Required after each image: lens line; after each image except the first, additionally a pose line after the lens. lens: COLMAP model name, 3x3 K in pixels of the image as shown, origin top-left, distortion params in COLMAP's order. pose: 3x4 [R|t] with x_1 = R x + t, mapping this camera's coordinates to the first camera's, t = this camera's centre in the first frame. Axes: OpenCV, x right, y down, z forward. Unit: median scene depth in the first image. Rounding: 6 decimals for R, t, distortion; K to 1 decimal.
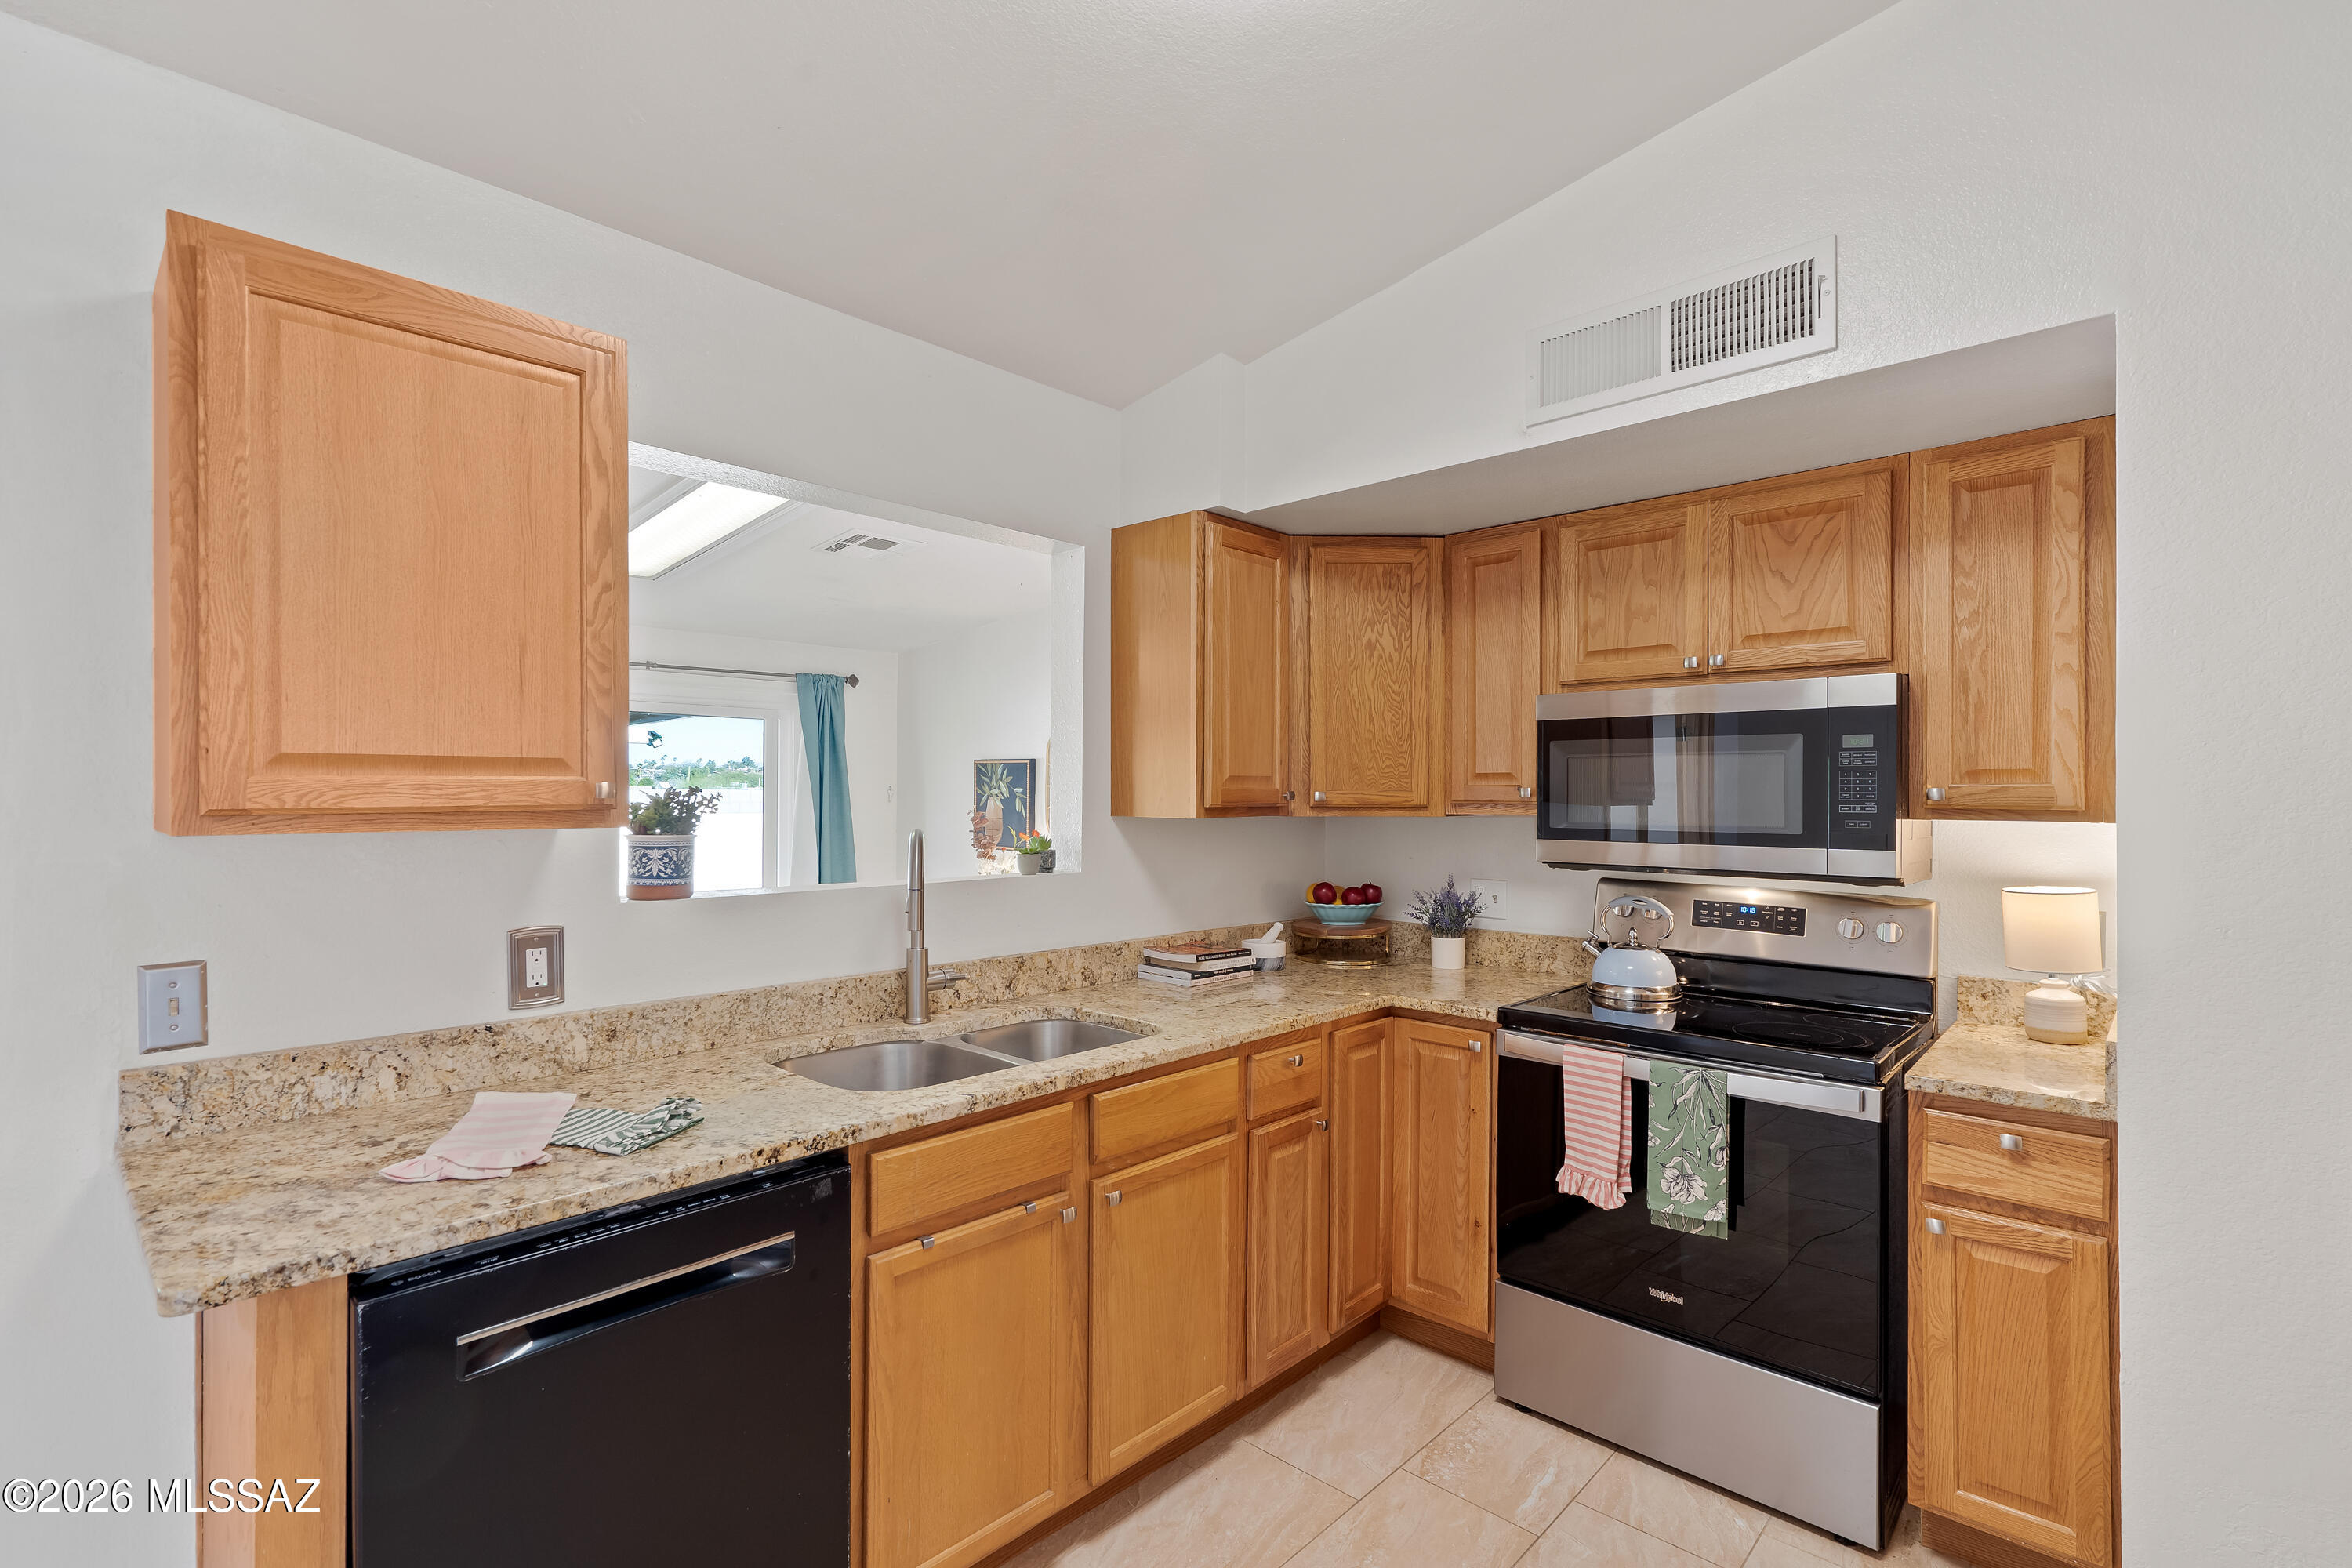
lens RADIAL K [[1091.4, 0, 1168.9], [0, 1091.4, 795.2], [0, 0, 1]] dist [0.000495, 0.000515]
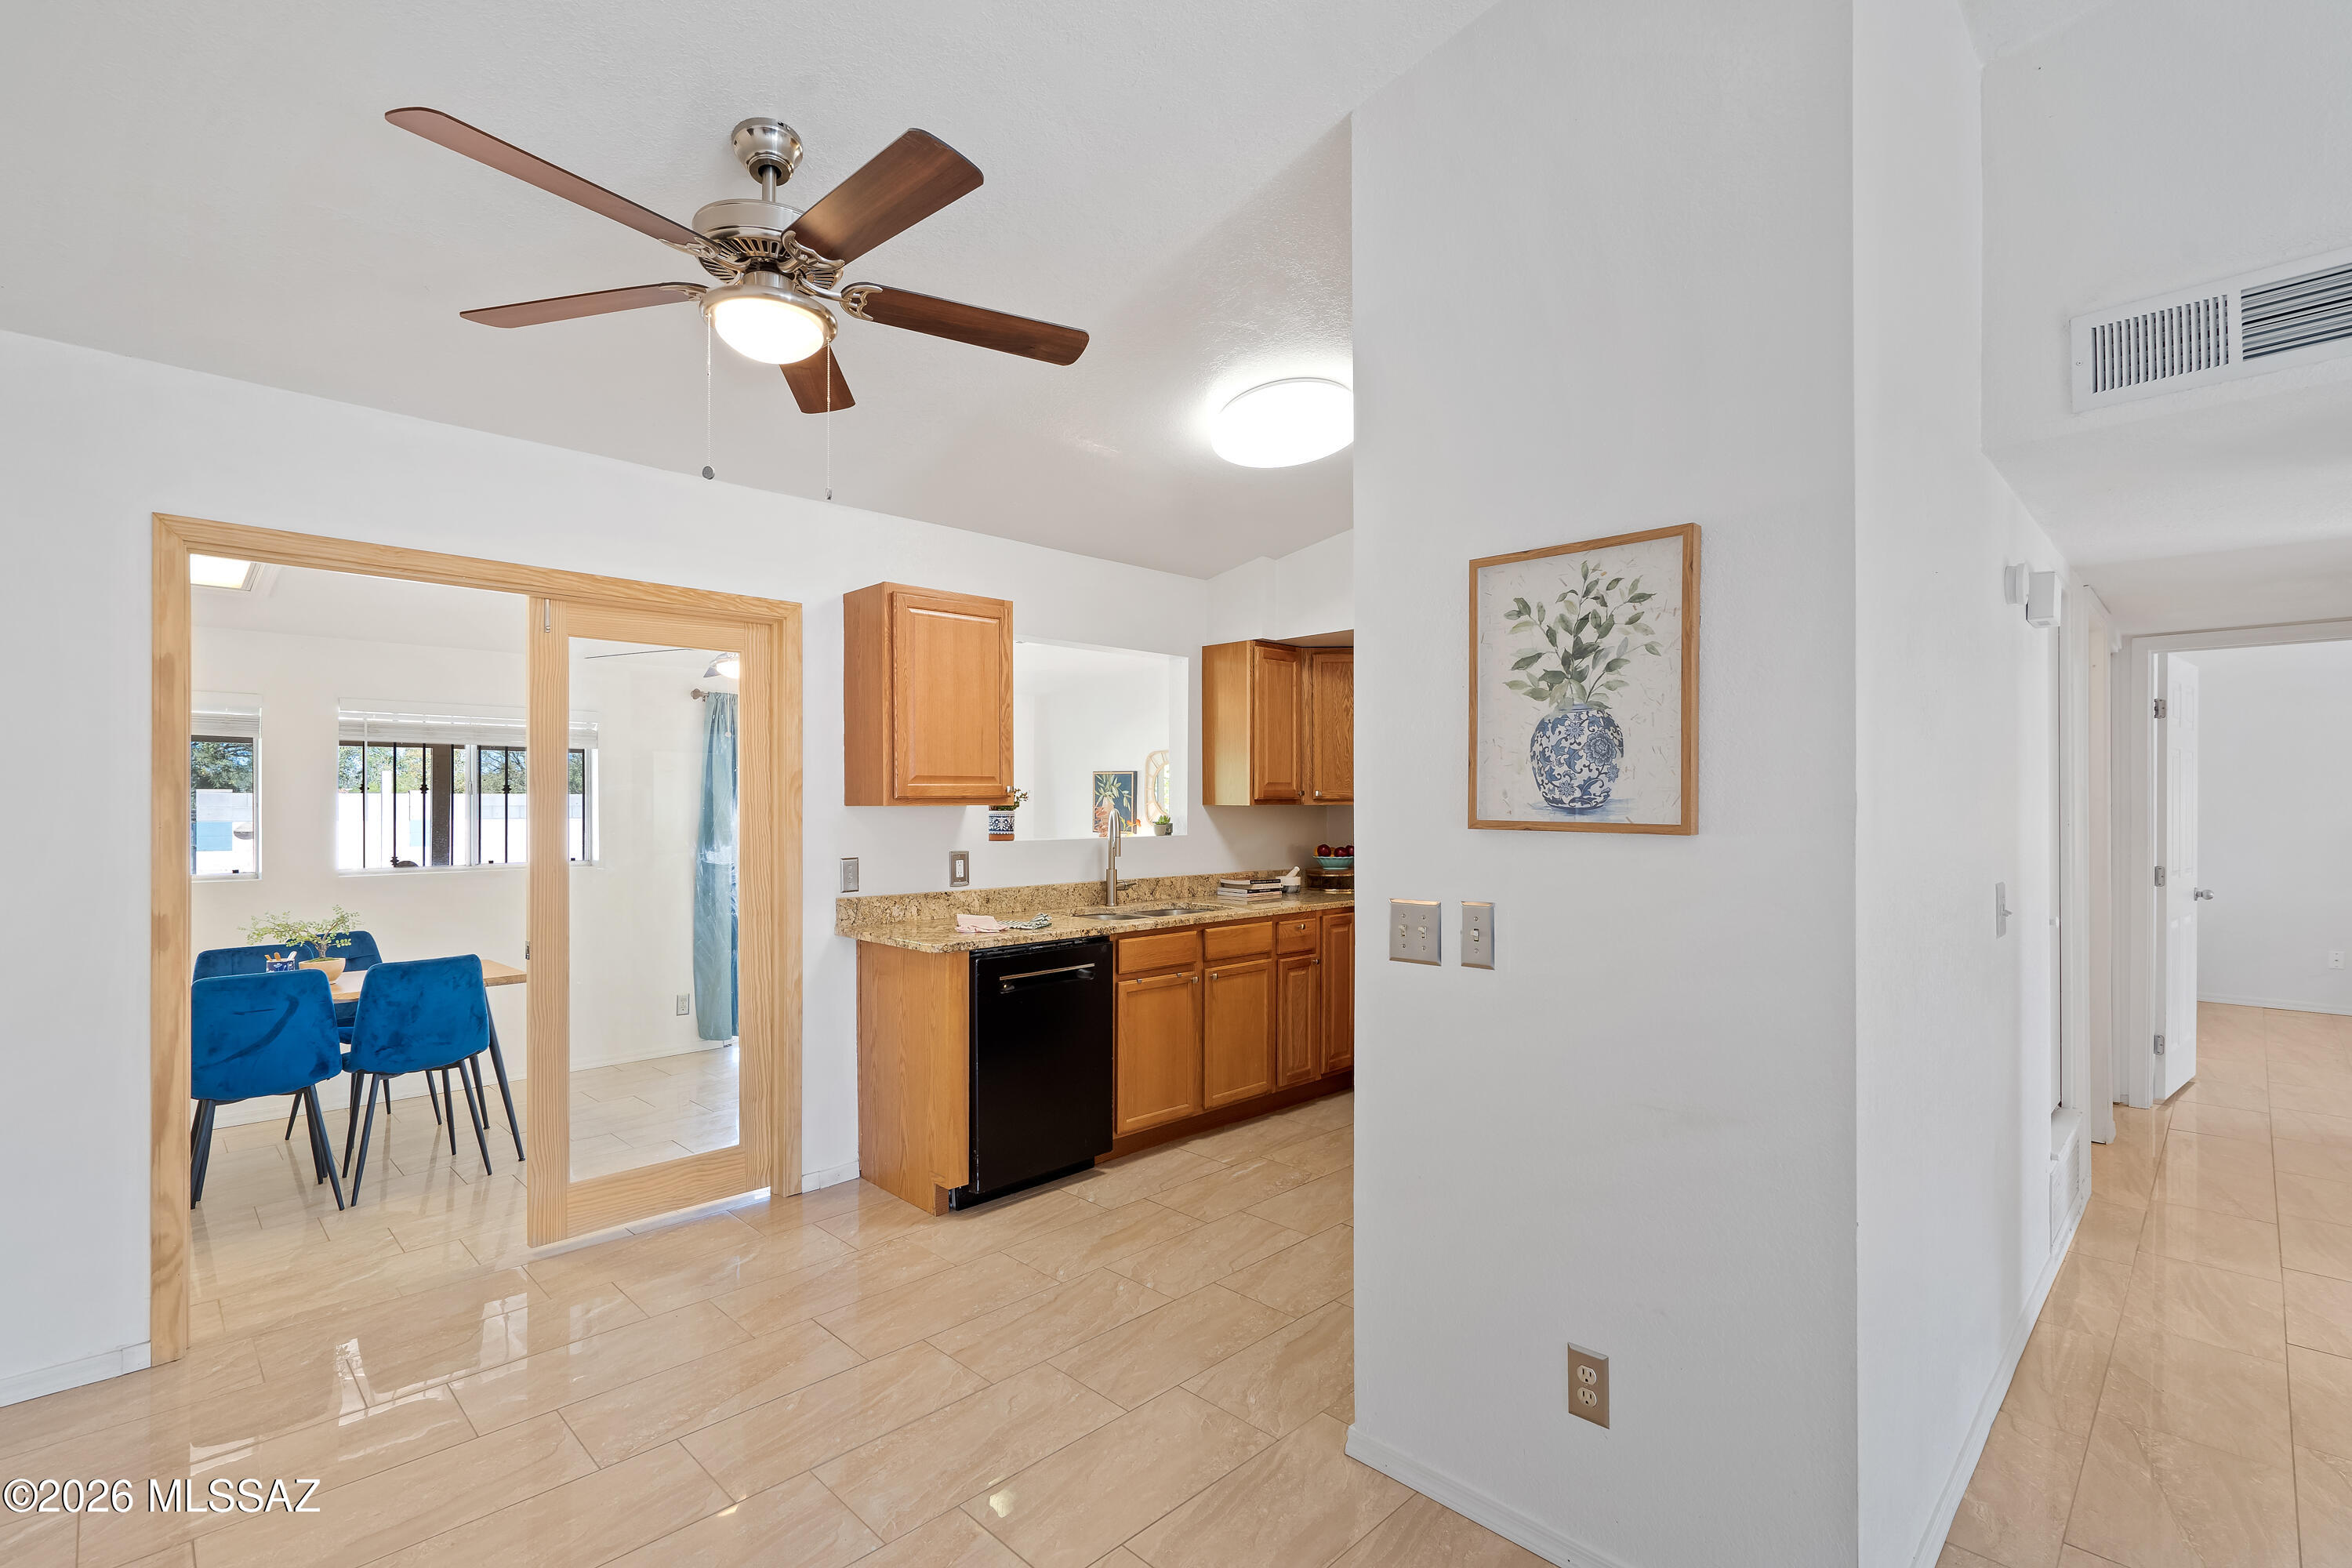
lens RADIAL K [[1072.1, 0, 1171.7], [0, 1072.1, 809.1], [0, 0, 1]] dist [0.000031, 0.000253]
pose [[0.999259, -0.003316, -0.038359, -0.045319], [0.003621, 0.999962, 0.007892, 0.015482], [0.038332, -0.008025, 0.999233, -0.987783]]
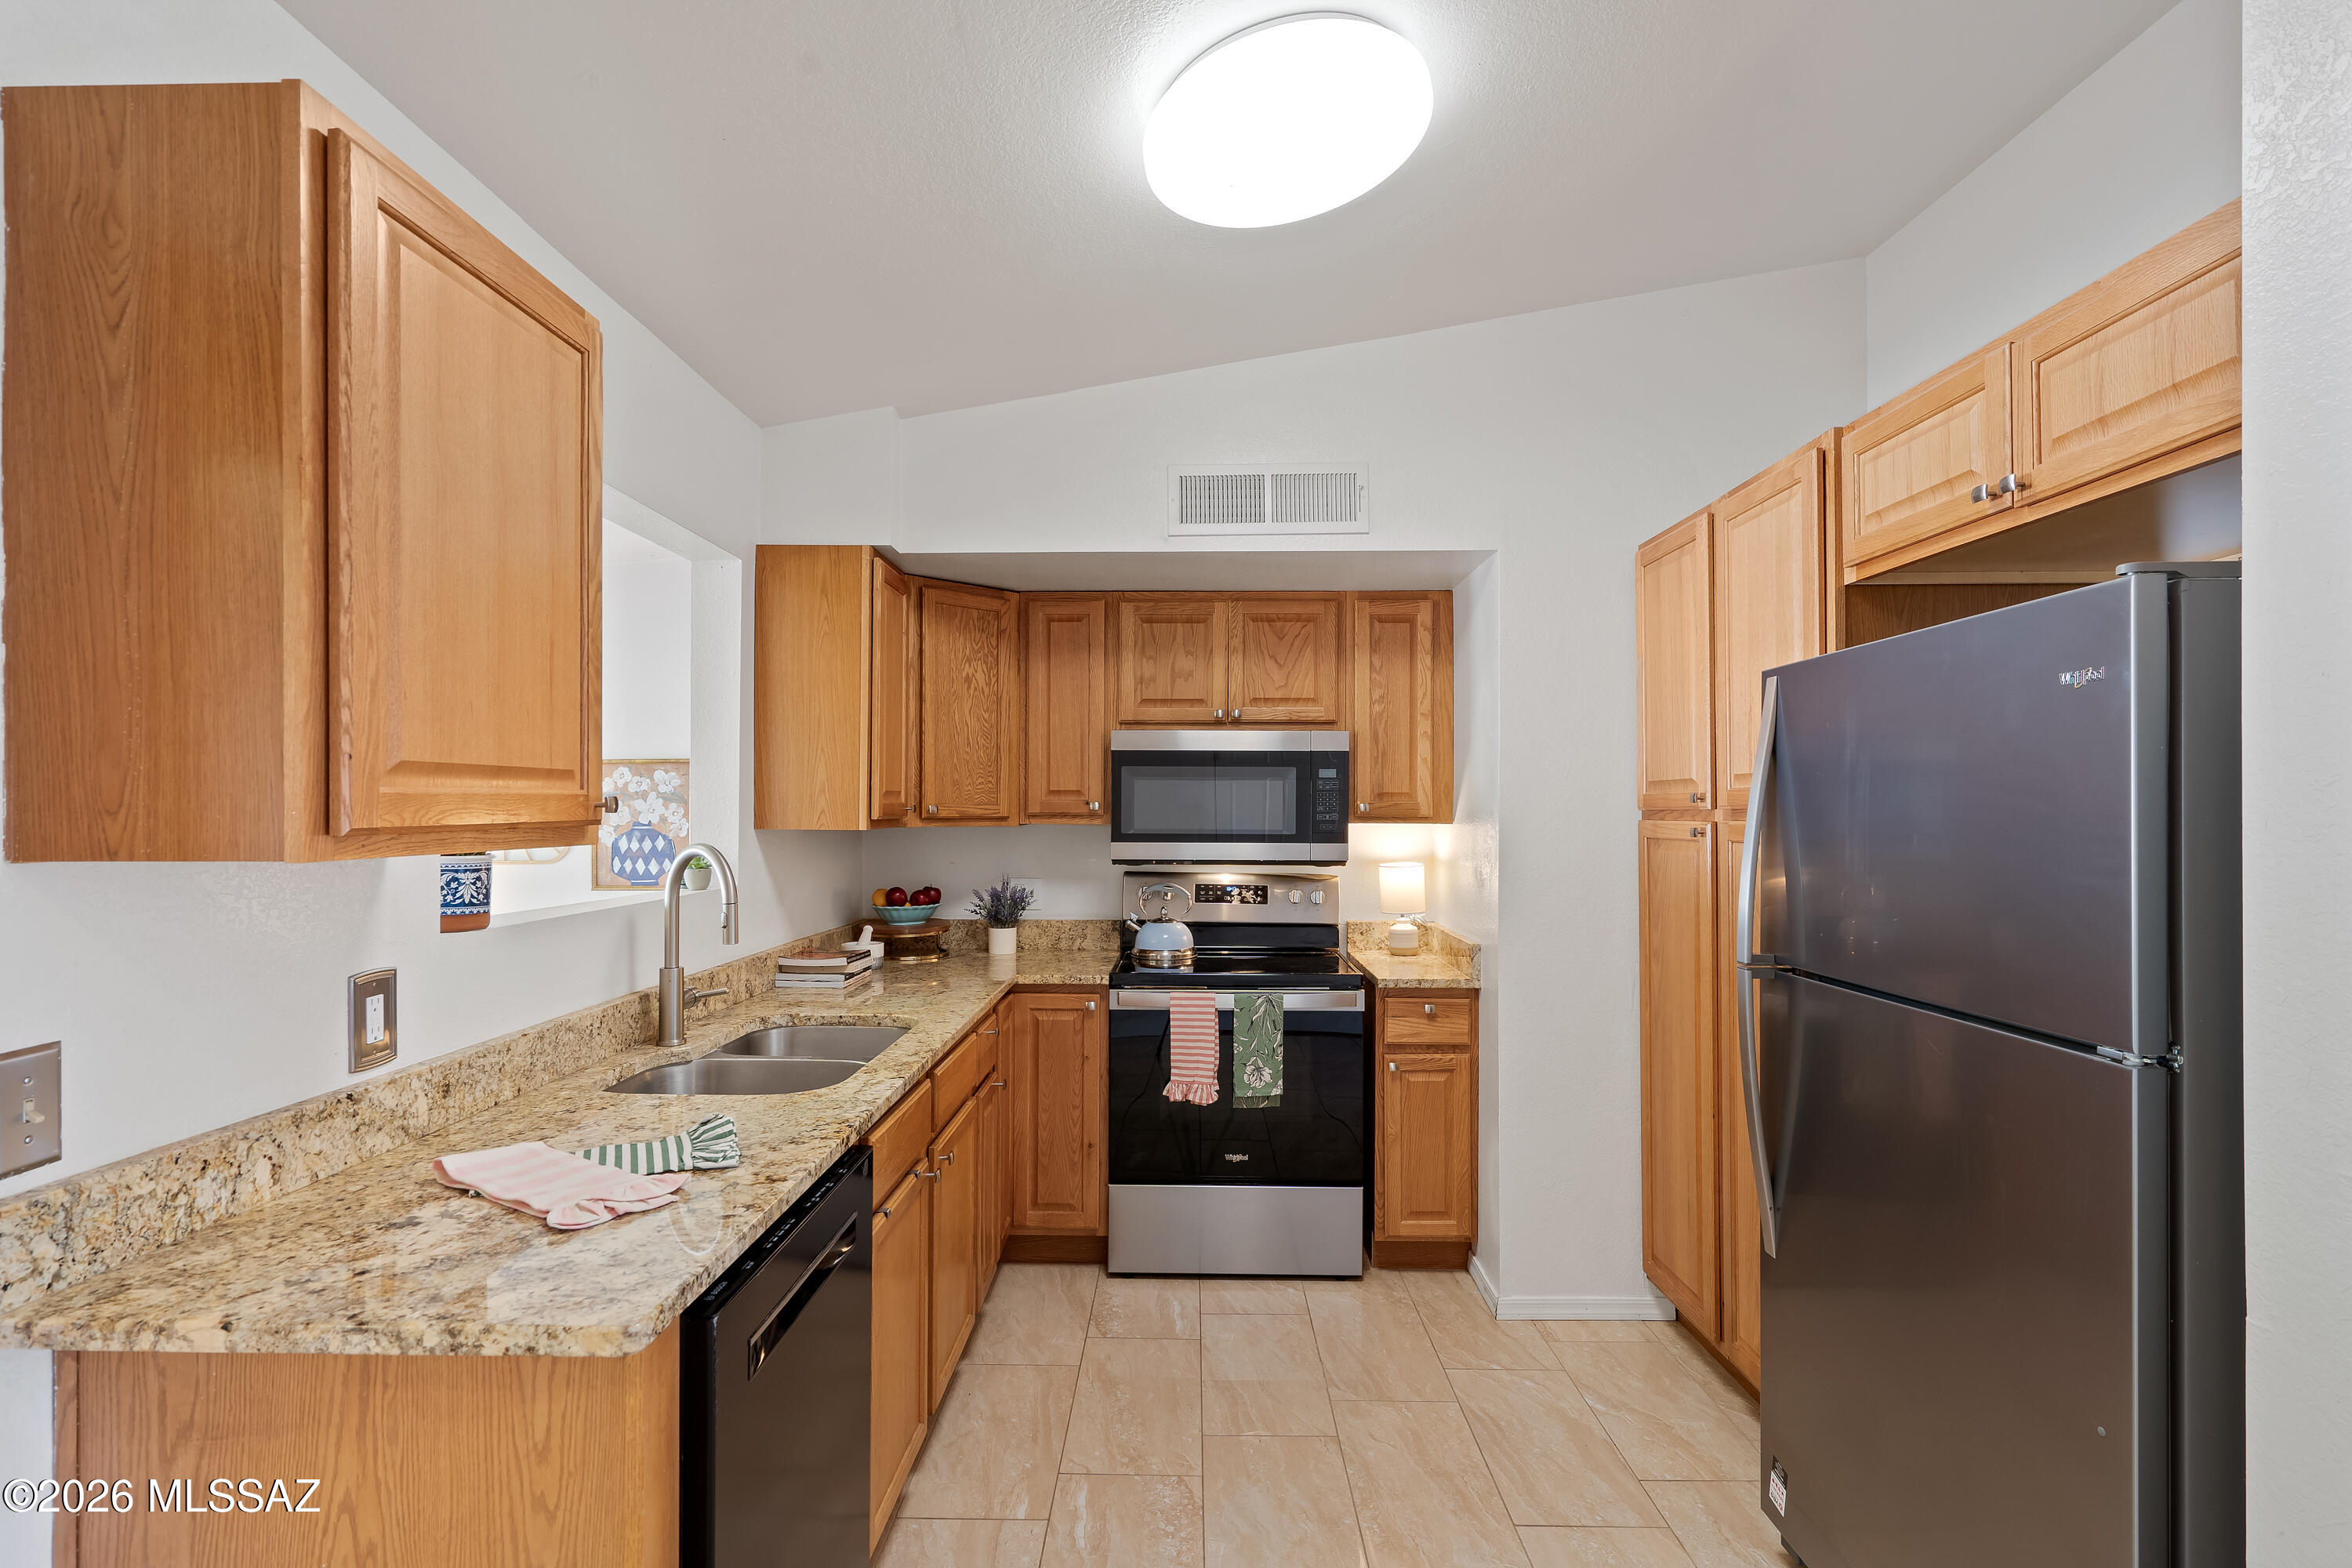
lens RADIAL K [[1101.4, 0, 1173.1], [0, 1101.4, 813.1], [0, 0, 1]] dist [0.000820, 0.001107]
pose [[0.742895, -0.003956, 0.669397, -0.566404], [0.000060, 0.999983, 0.005843, -0.001959], [-0.669408, -0.004301, 0.742882, -0.017677]]
